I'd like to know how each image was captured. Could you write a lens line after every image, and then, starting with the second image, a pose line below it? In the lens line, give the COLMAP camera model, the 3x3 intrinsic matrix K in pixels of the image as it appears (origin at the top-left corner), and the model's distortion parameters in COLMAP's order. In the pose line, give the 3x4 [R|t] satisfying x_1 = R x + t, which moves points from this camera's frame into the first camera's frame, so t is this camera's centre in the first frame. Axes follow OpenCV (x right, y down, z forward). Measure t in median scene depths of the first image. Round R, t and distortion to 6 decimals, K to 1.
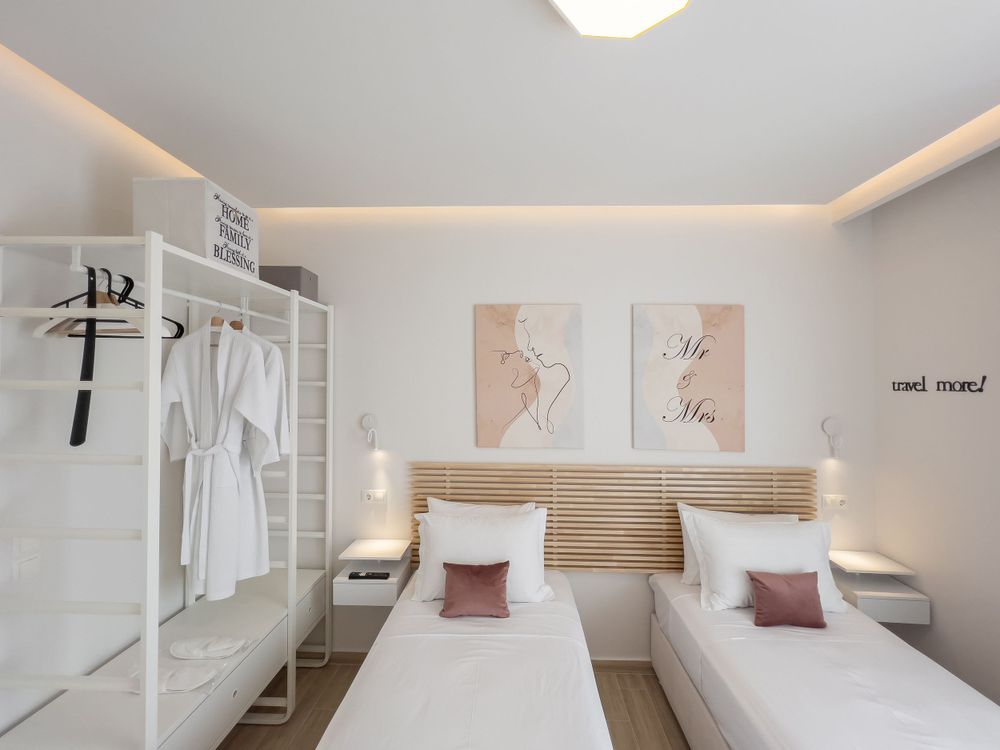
lens RADIAL K [[413.6, 0, 491.9], [0, 413.6, 372.8], [0, 0, 1]] dist [0.000047, 0.000019]
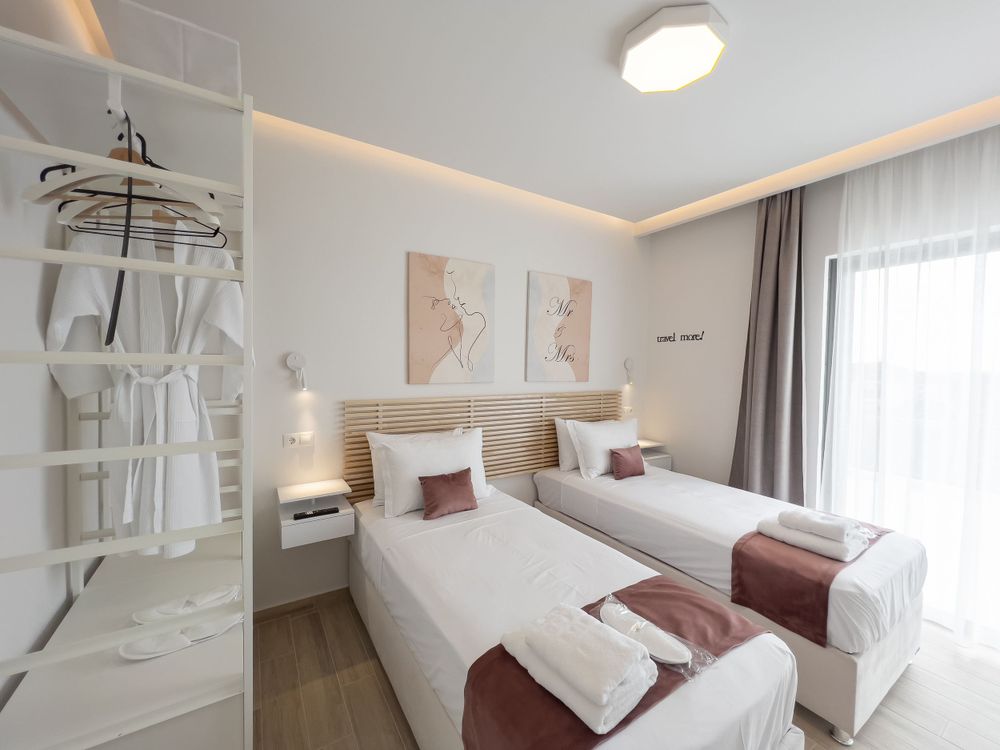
lens RADIAL K [[413.6, 0, 491.9], [0, 413.6, 372.8], [0, 0, 1]] dist [0.000047, 0.000019]
pose [[0.823385, -0.002366, 0.567478, -0.506766], [-0.027966, 0.998607, 0.044741, 0.101764], [-0.566793, -0.052709, 0.822172, -0.022024]]
